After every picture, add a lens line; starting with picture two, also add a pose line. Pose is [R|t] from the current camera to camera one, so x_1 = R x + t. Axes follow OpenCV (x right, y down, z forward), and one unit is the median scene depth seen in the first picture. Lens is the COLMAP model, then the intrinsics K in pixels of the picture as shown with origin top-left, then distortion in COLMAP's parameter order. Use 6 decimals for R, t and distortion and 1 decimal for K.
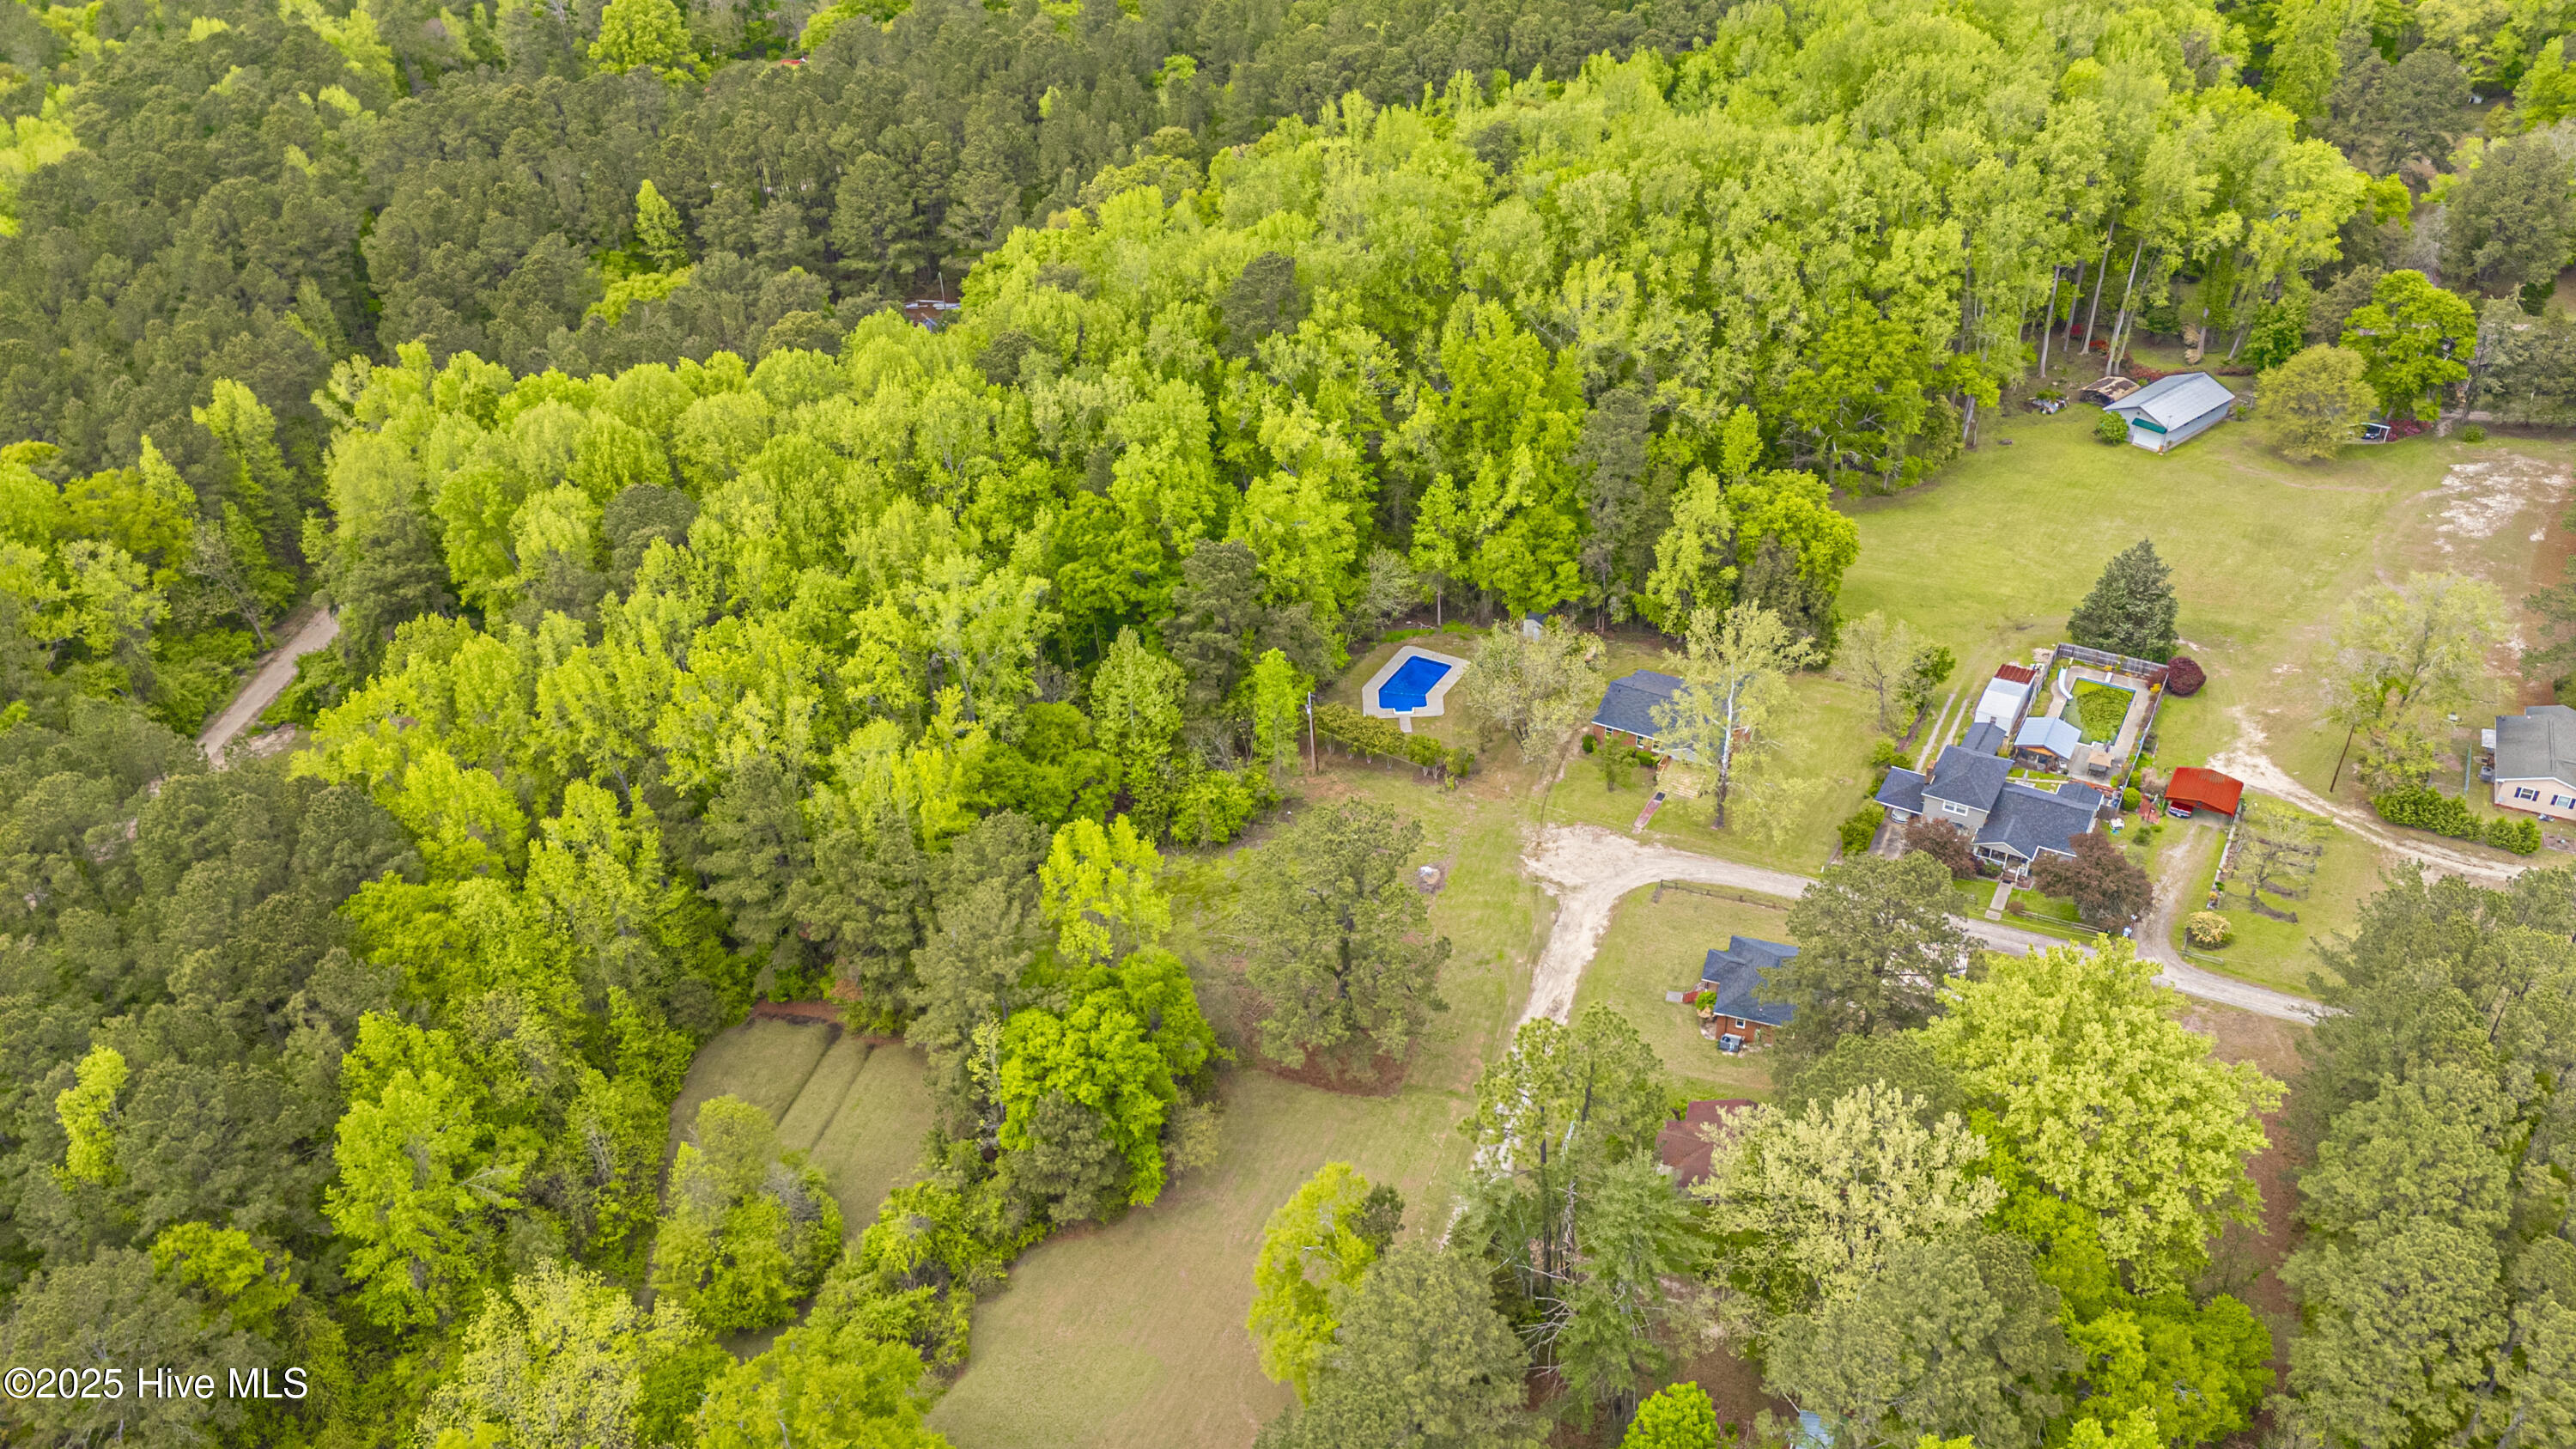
lens RADIAL K [[1872.2, 0, 1279.9], [0, 1872.2, 729.5], [0, 0, 1]] dist [0.035309, -0.034501]
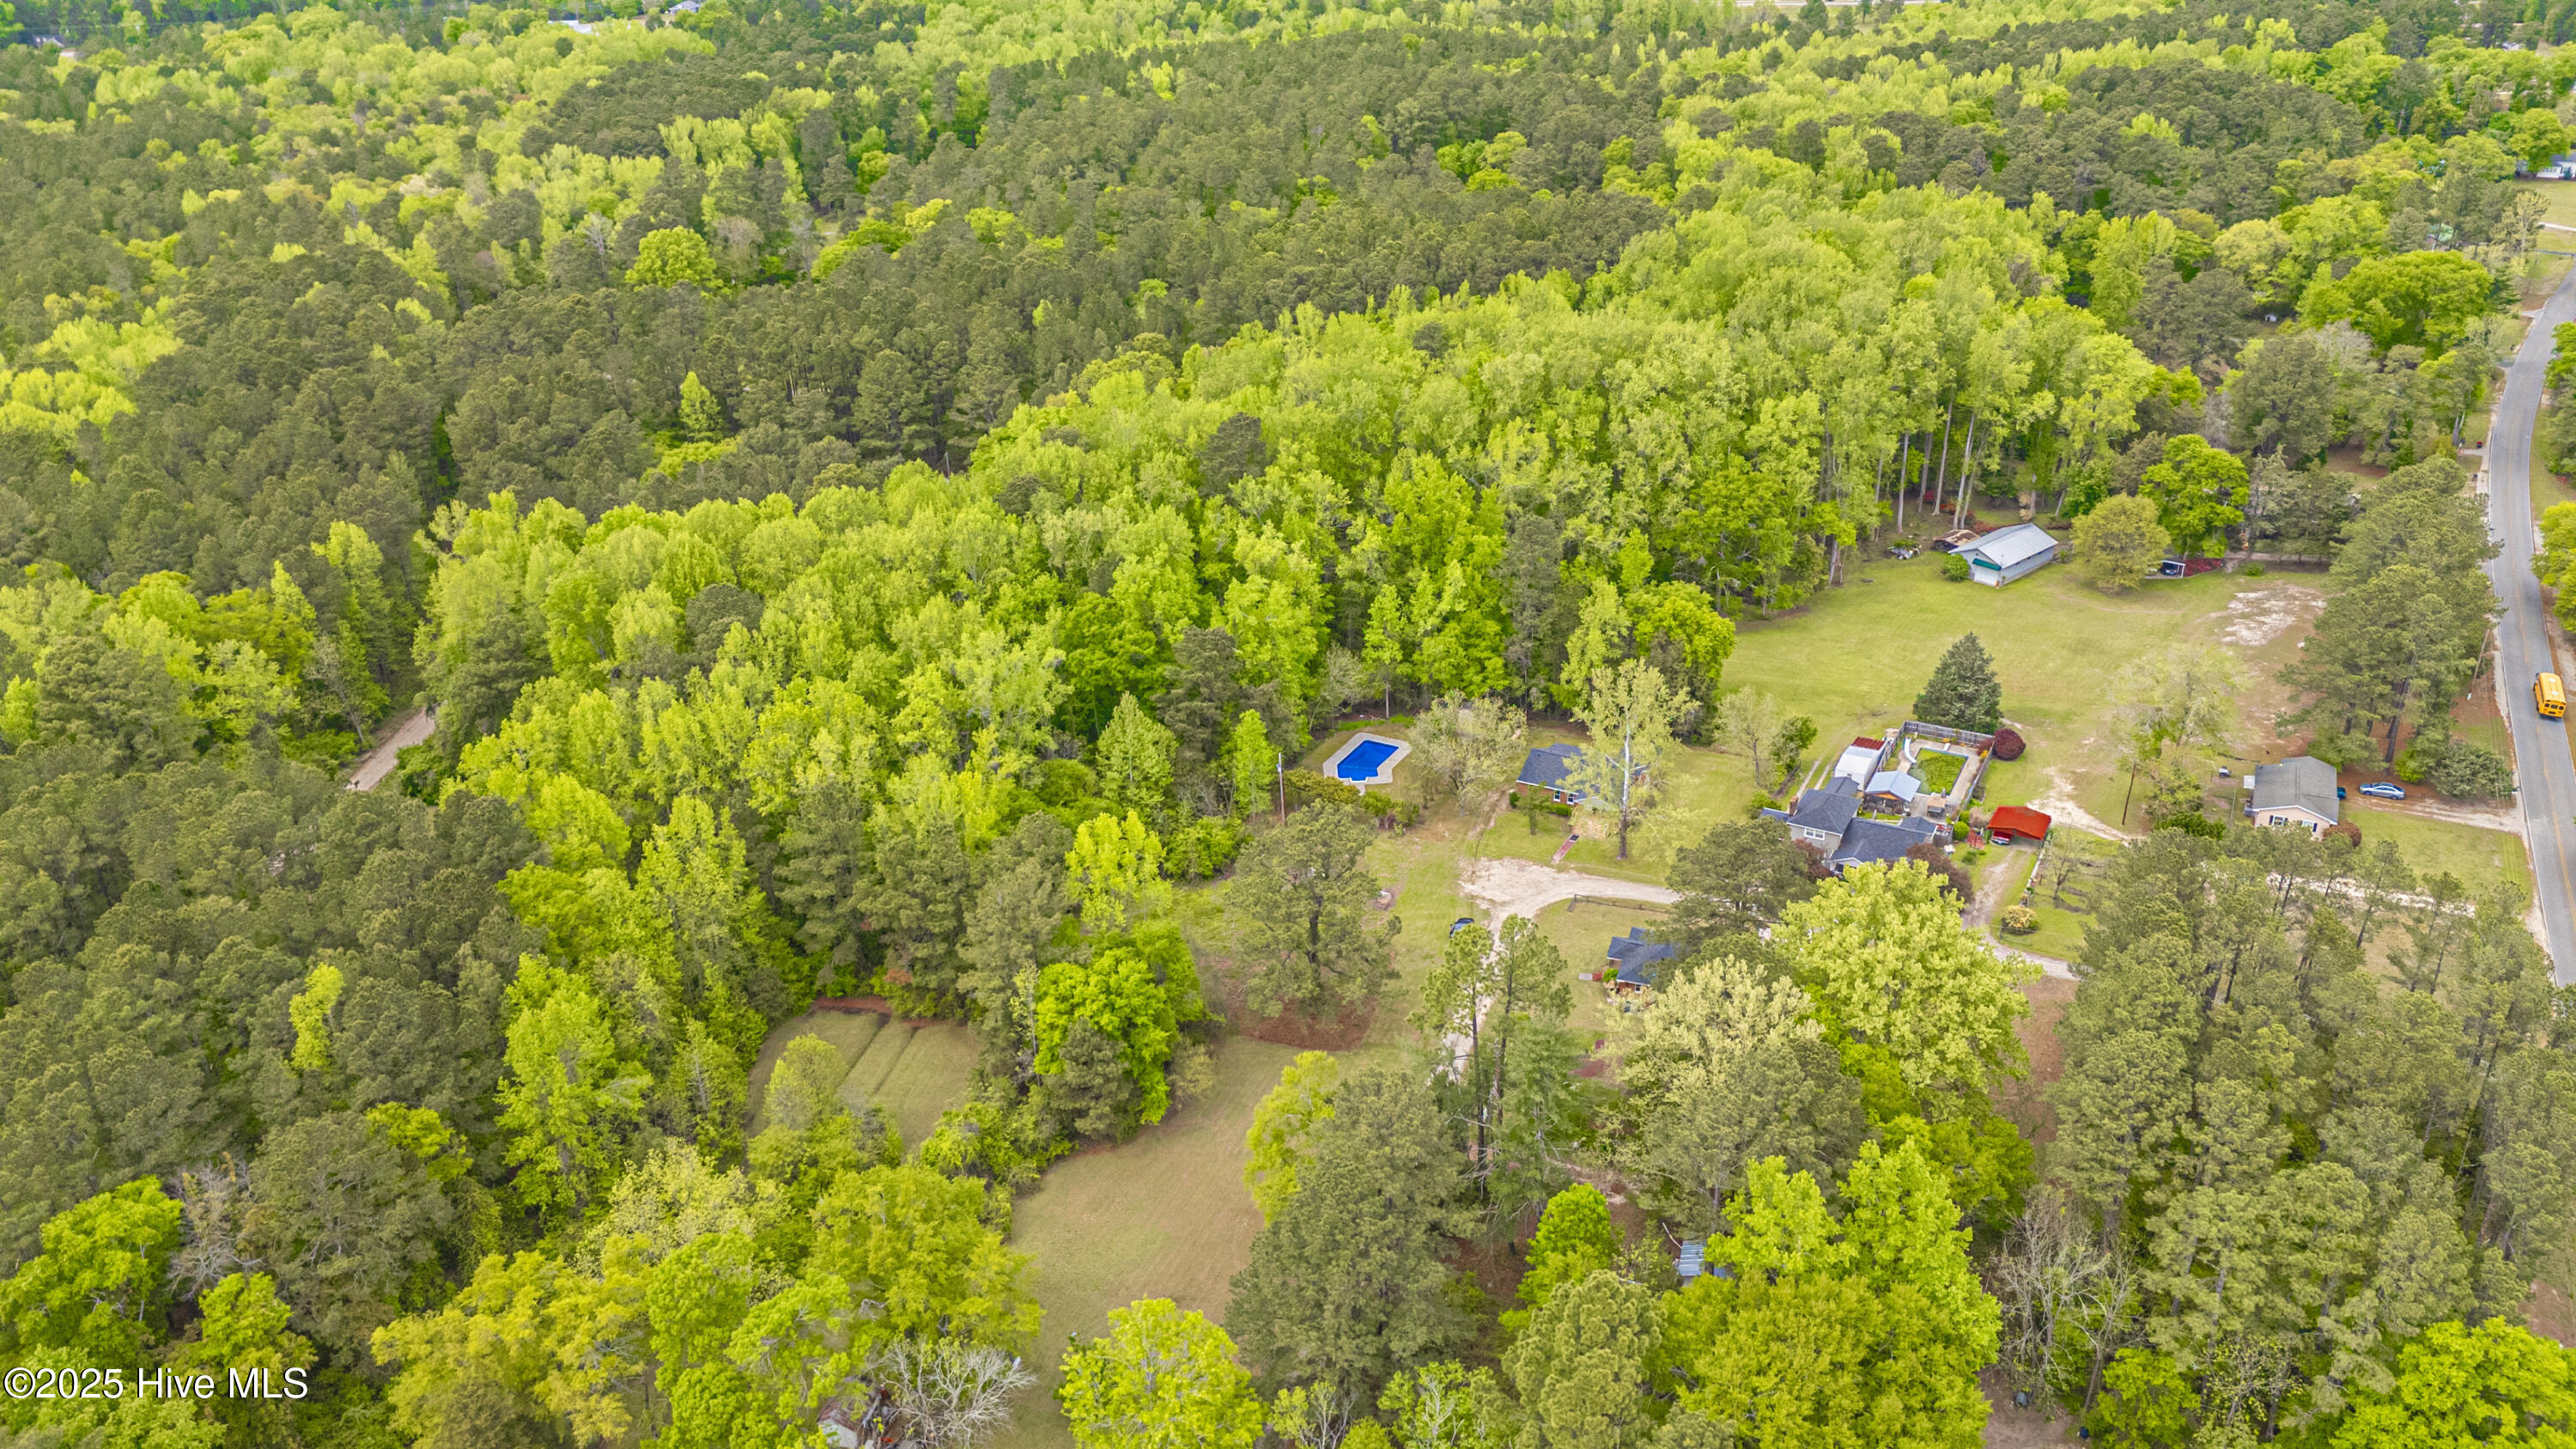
lens RADIAL K [[1872.2, 0, 1281.4], [0, 1872.2, 729.8], [0, 0, 1]] dist [0.035309, -0.034501]
pose [[0.999575, -0.003420, 0.028941, -0.016286], [0.007216, 0.991211, -0.132091, 0.113926], [-0.028235, 0.132244, 0.990815, -0.169845]]
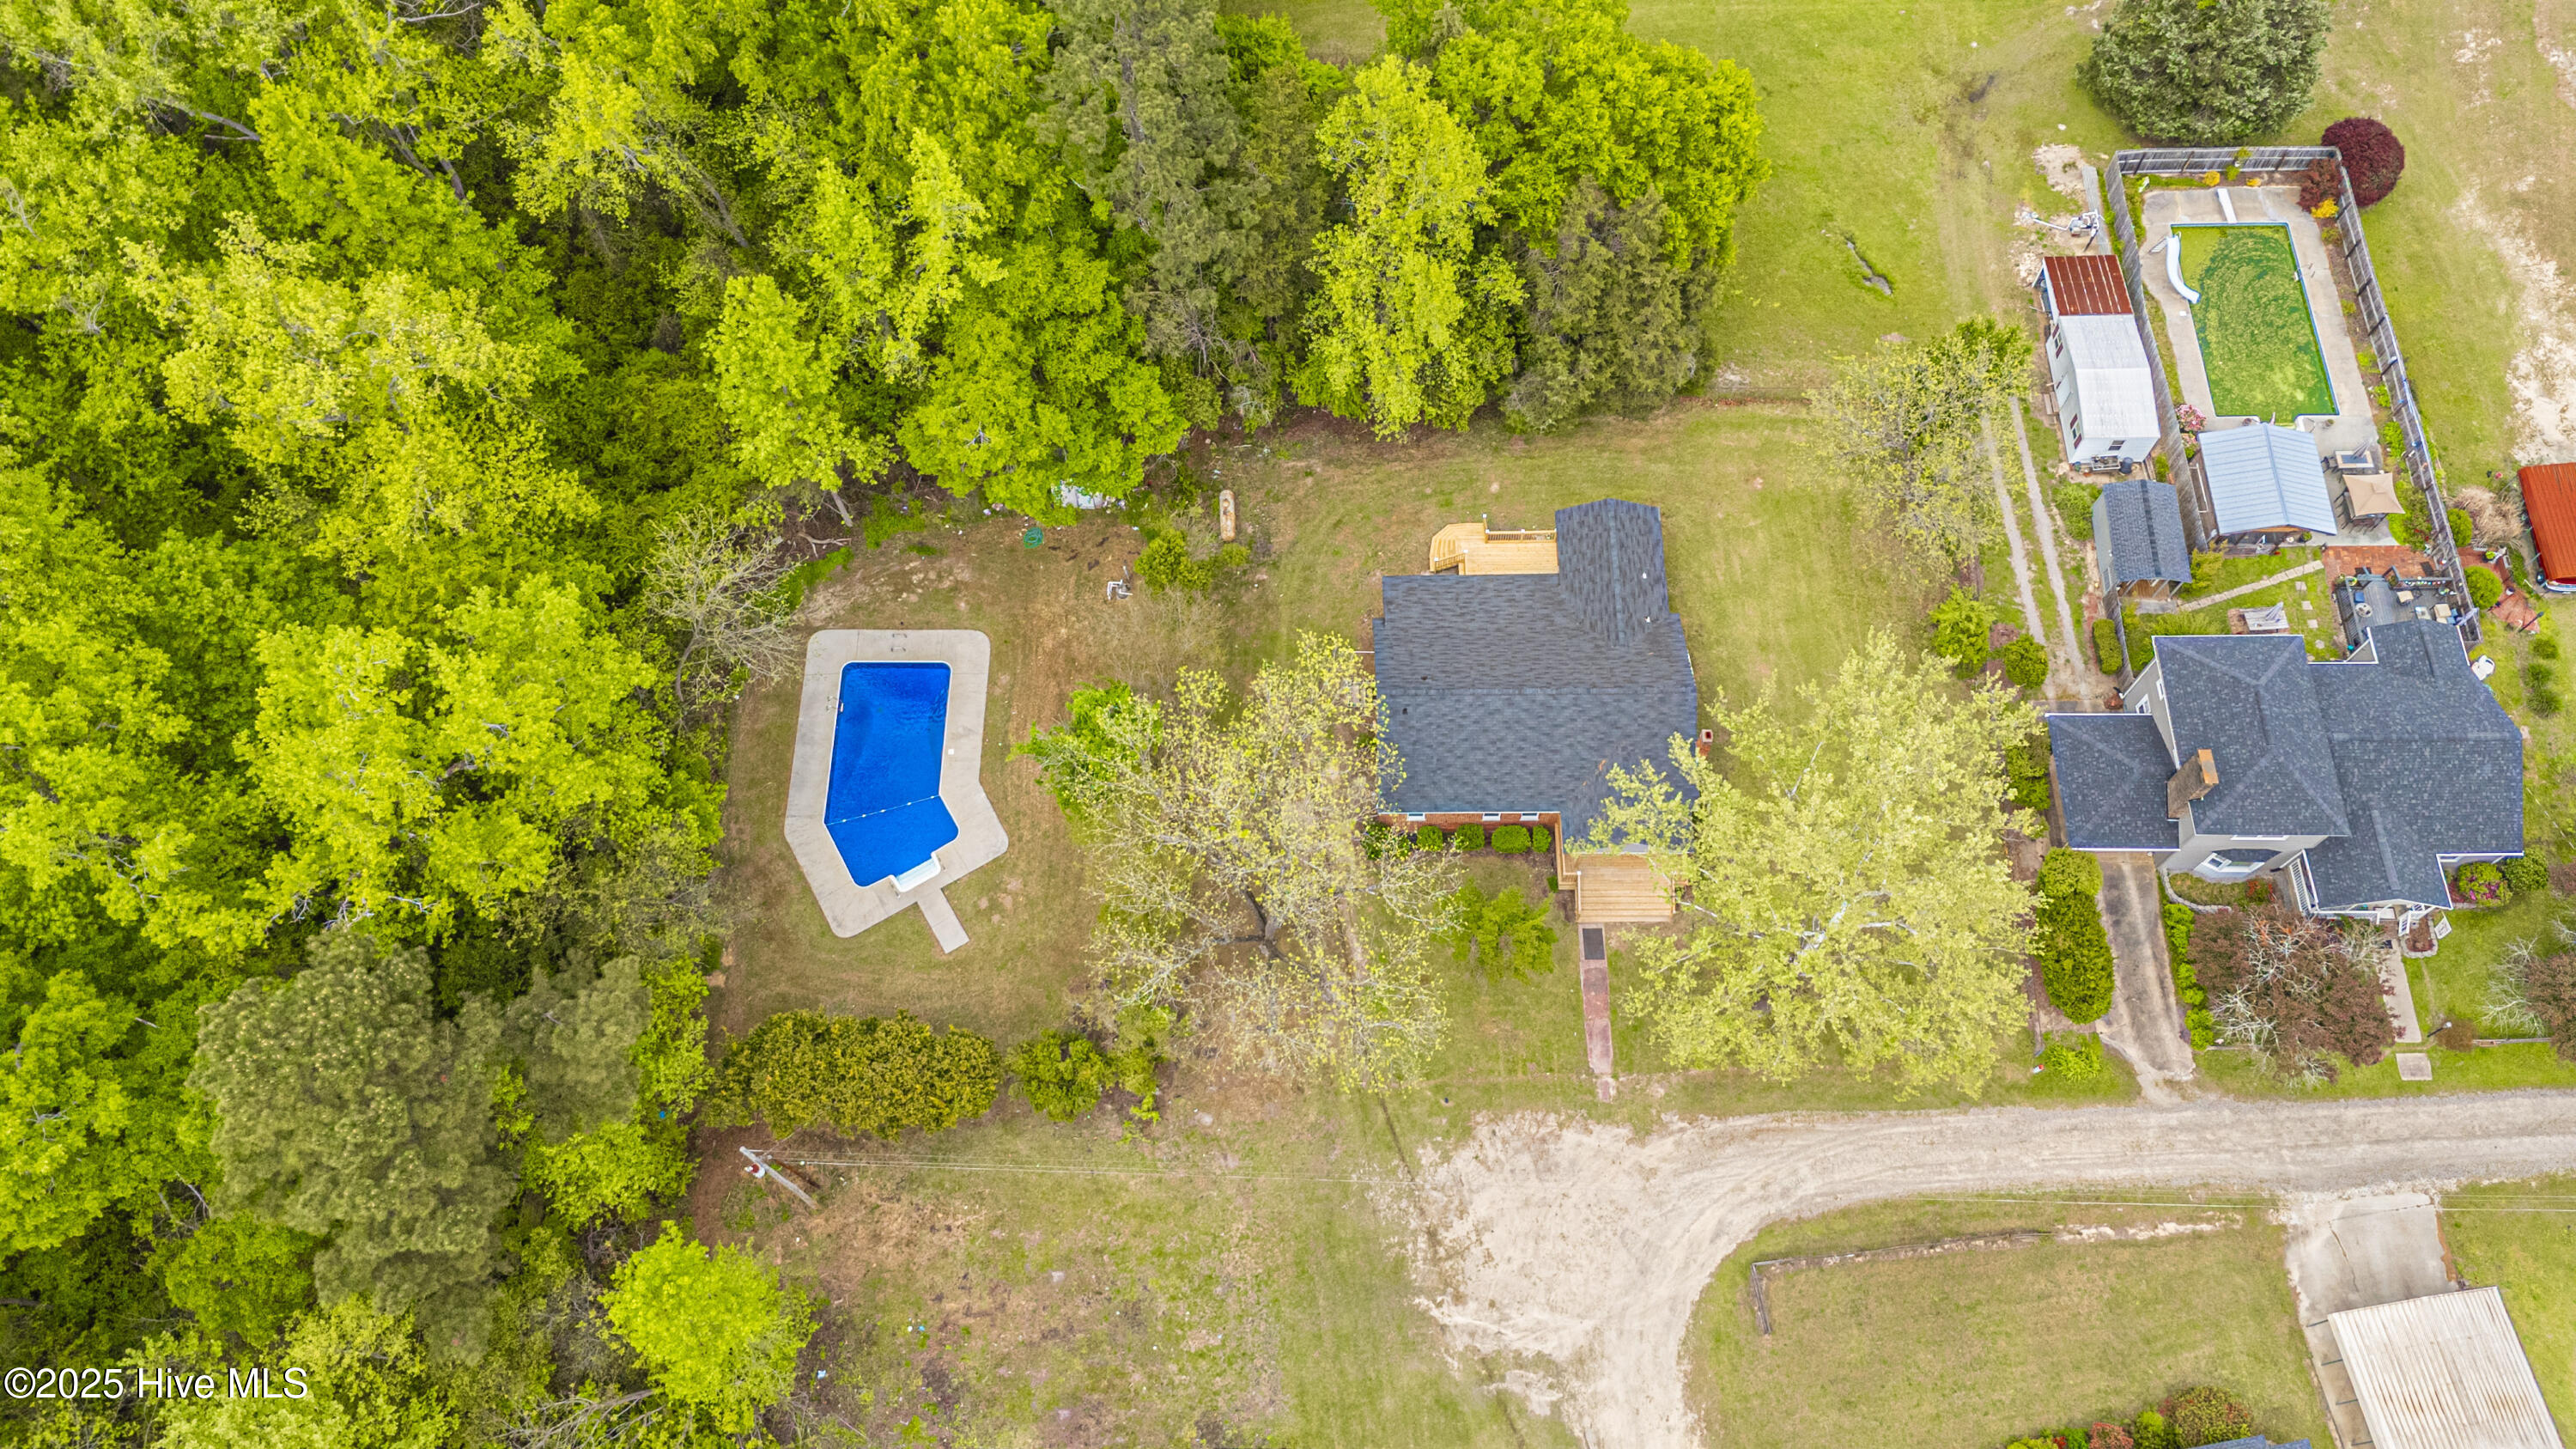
lens RADIAL K [[1872.2, 0, 1293.5], [0, 1872.2, 708.7], [0, 0, 1]] dist [0.035309, -0.034501]
pose [[0.865951, -0.445448, 0.227387, 0.060374], [0.266186, 0.795411, 0.544487, -0.247505], [-0.423407, -0.410972, 0.807359, 0.637042]]
